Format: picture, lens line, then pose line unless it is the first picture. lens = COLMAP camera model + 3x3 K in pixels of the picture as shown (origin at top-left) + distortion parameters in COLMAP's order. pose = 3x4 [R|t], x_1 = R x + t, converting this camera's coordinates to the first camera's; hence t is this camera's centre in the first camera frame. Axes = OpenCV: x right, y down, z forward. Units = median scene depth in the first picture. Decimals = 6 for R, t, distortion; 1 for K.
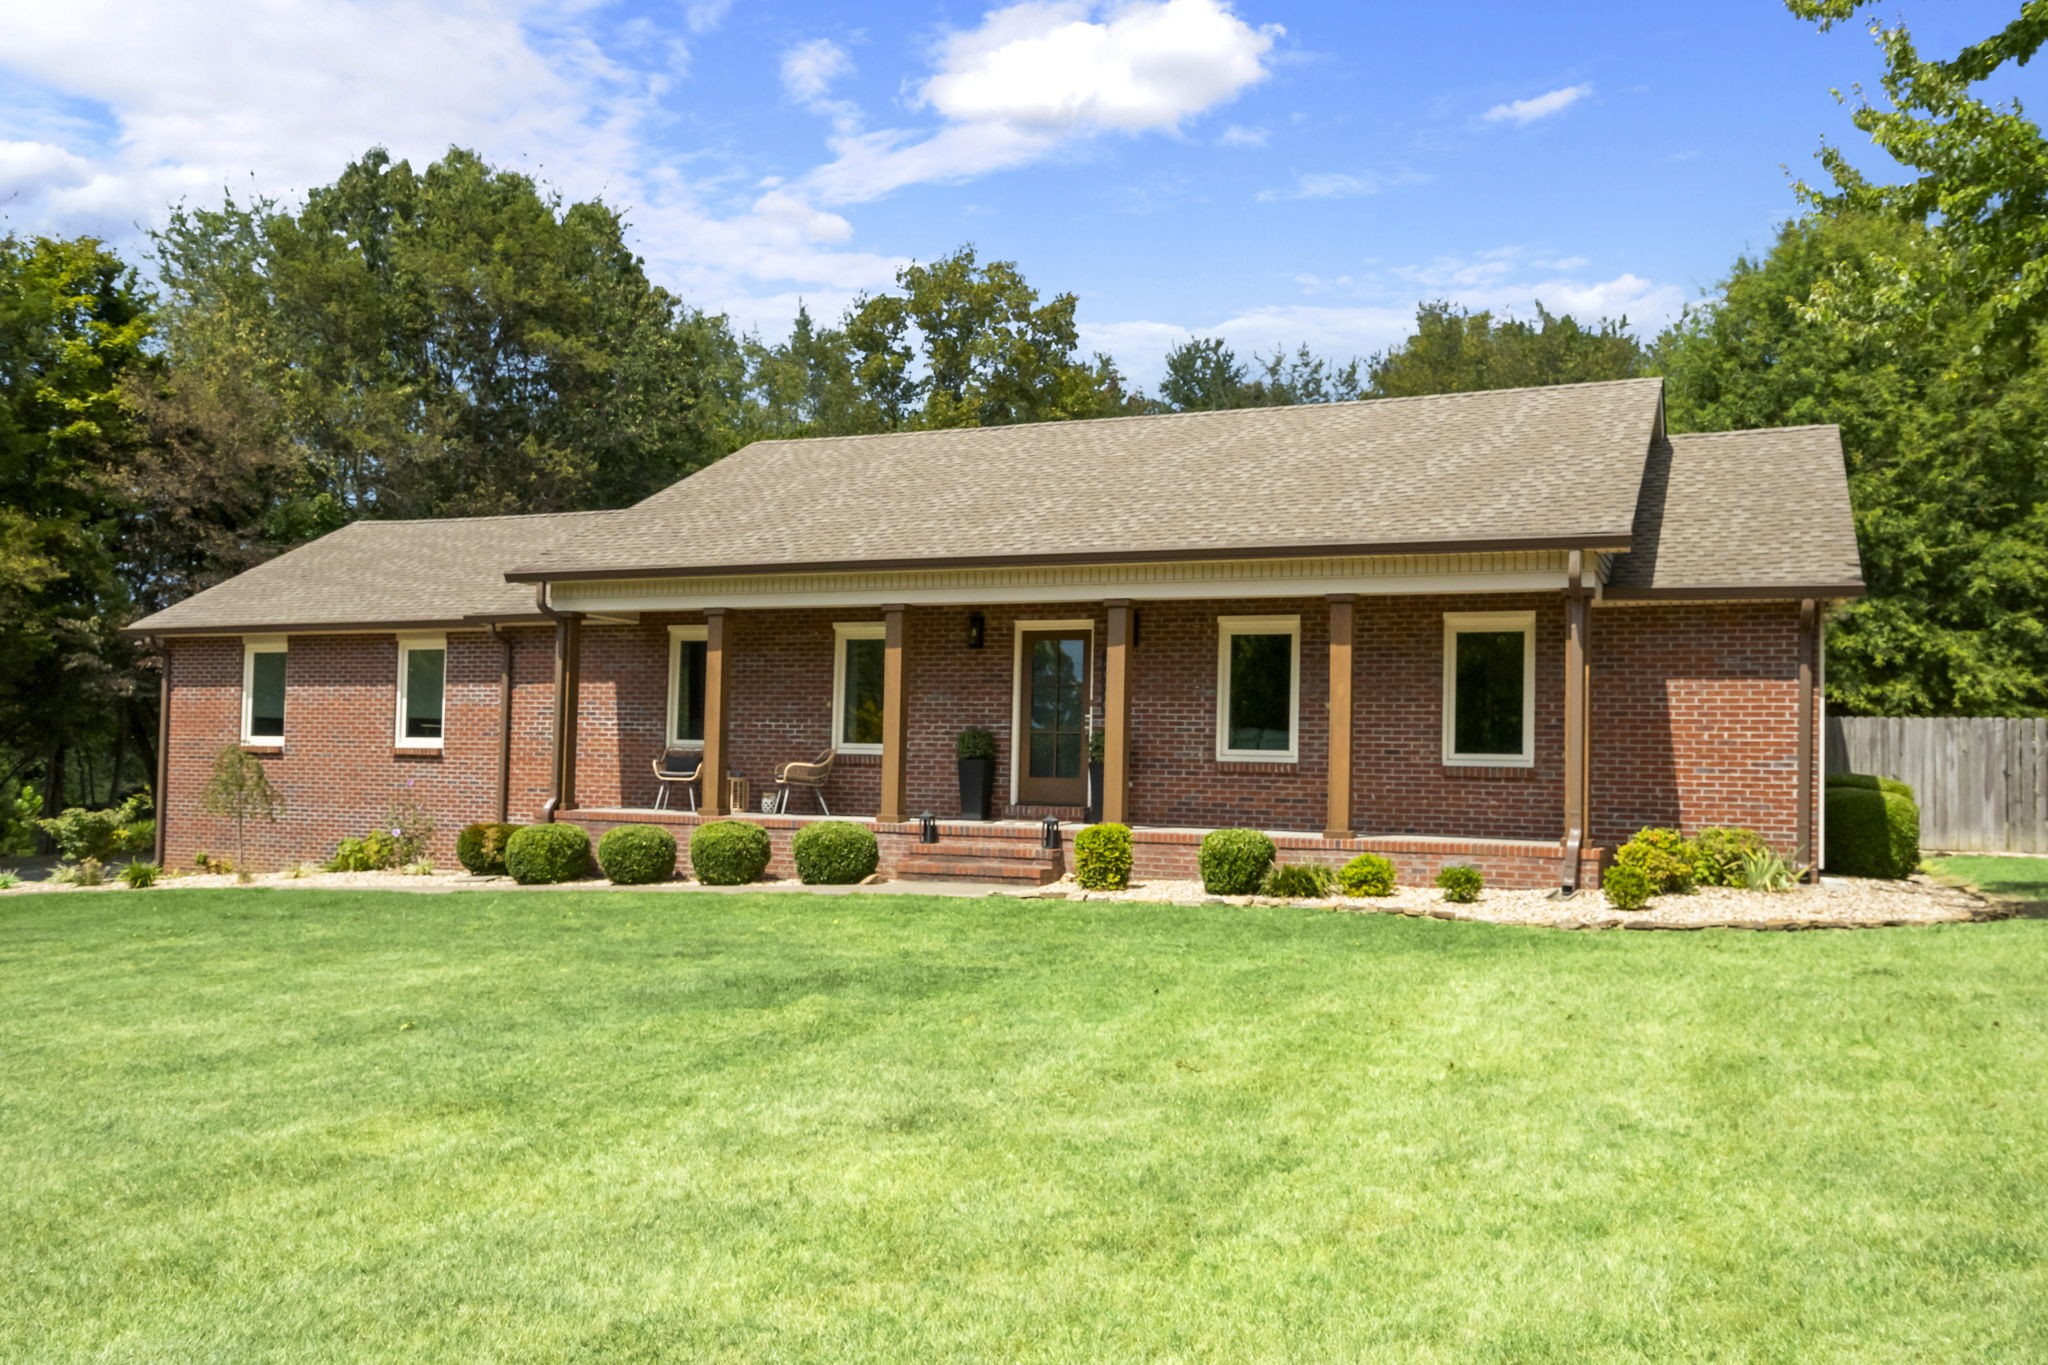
lens RADIAL K [[1689.5, 0, 1024.0], [0, 1689.5, 682.5], [0, 0, 1]] dist [-0.001308, 0.001082]
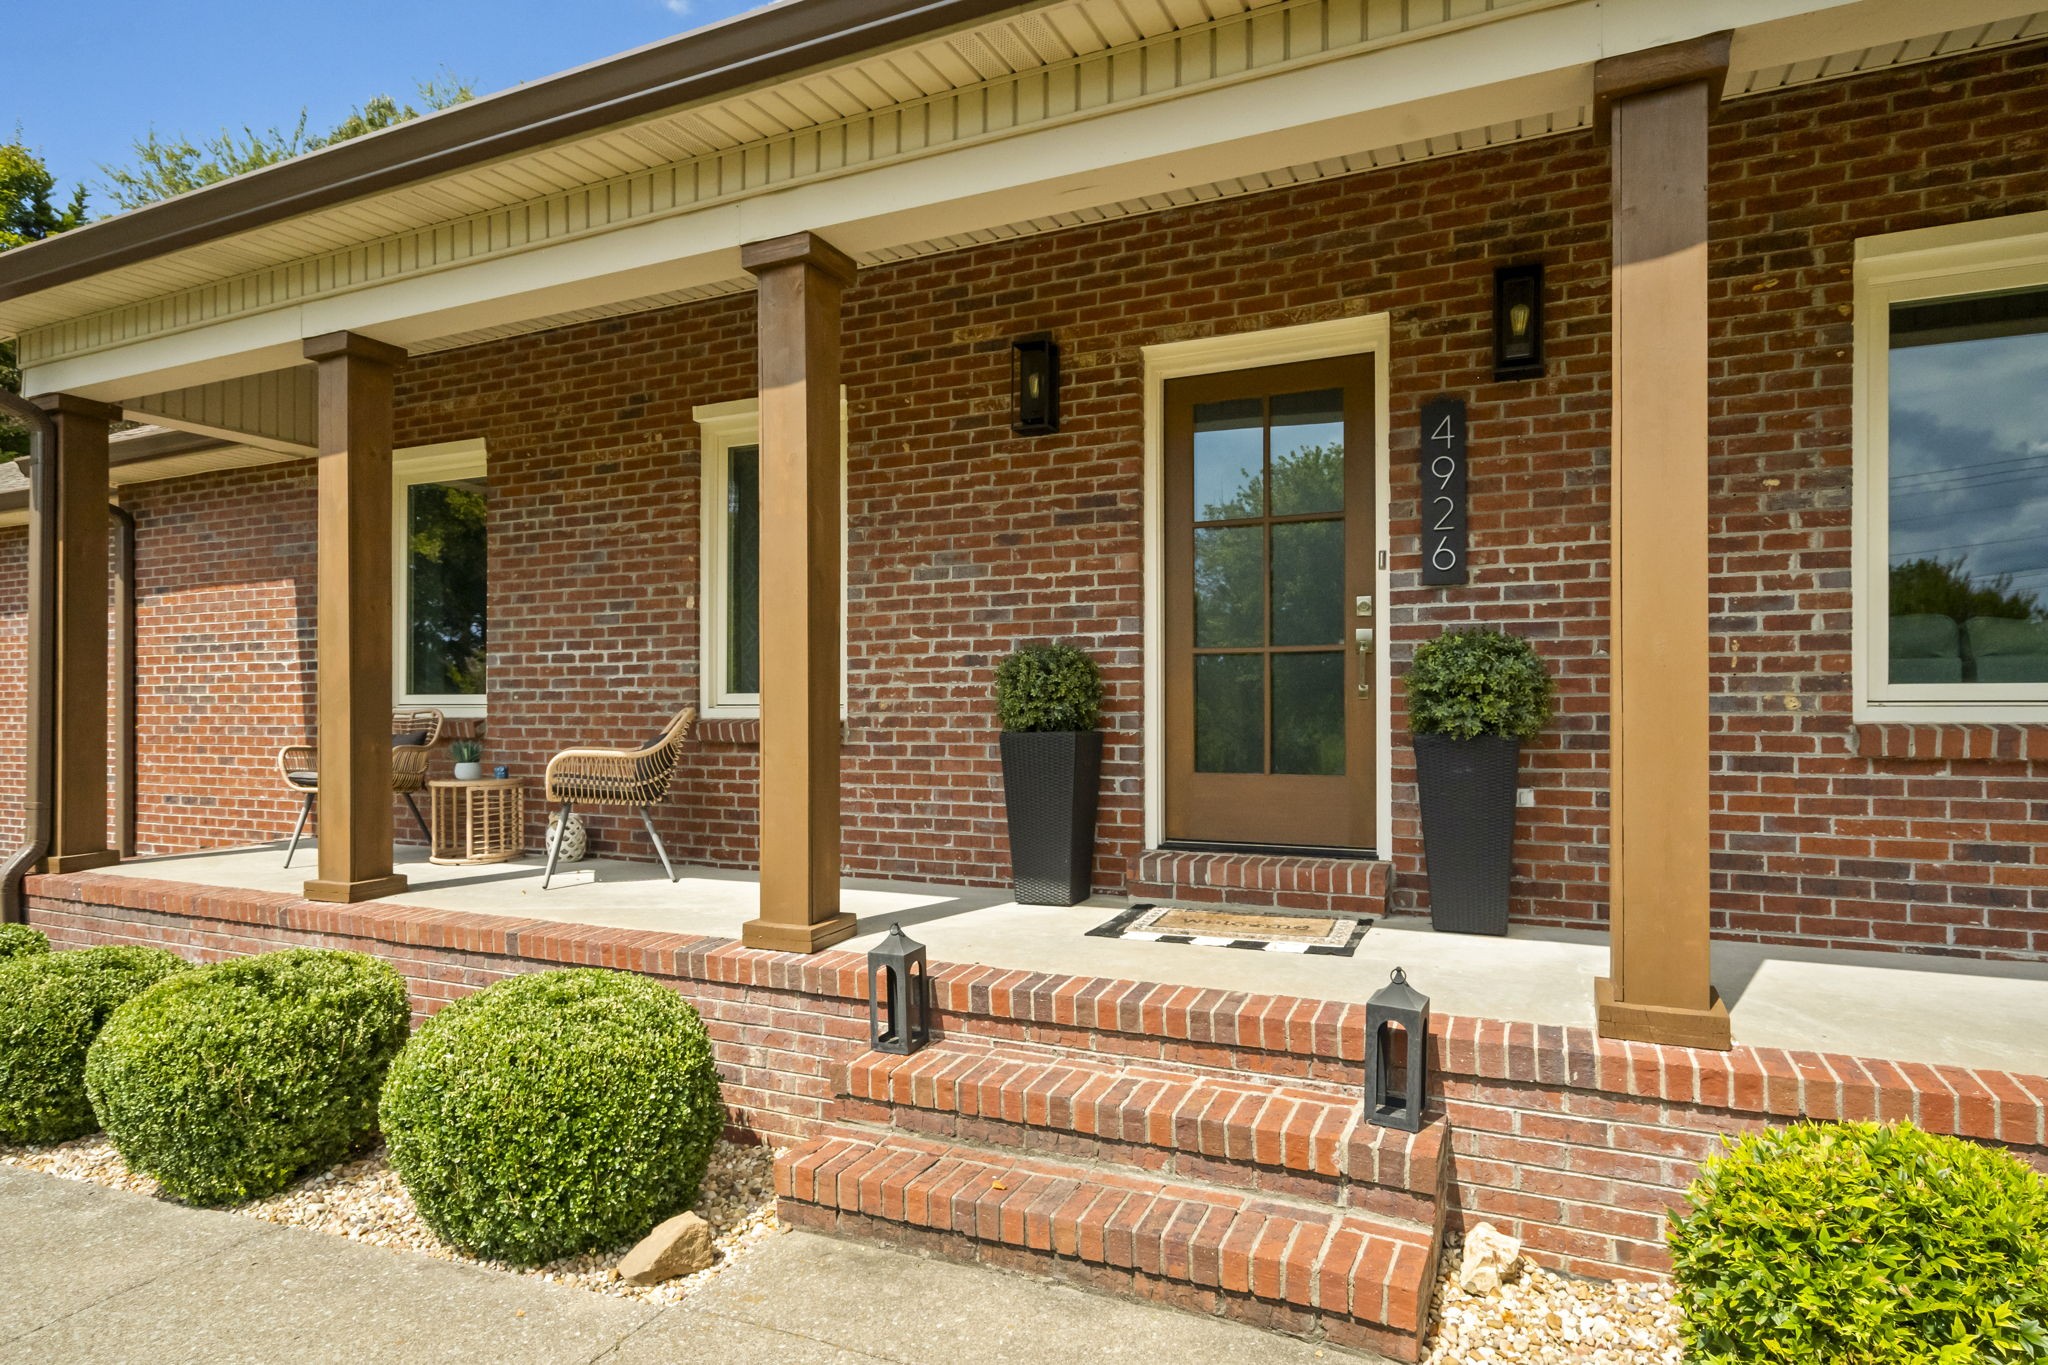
lens RADIAL K [[1223.4, 0, 1029.9], [0, 1223.4, 691.9], [0, 0, 1]] dist [0.000319, -0.000352]
pose [[0.999563, -0.027093, -0.011859, -0.028794], [0.027581, 0.998690, 0.043088, 0.025546], [0.010676, -0.043397, 0.999001, 0.725754]]
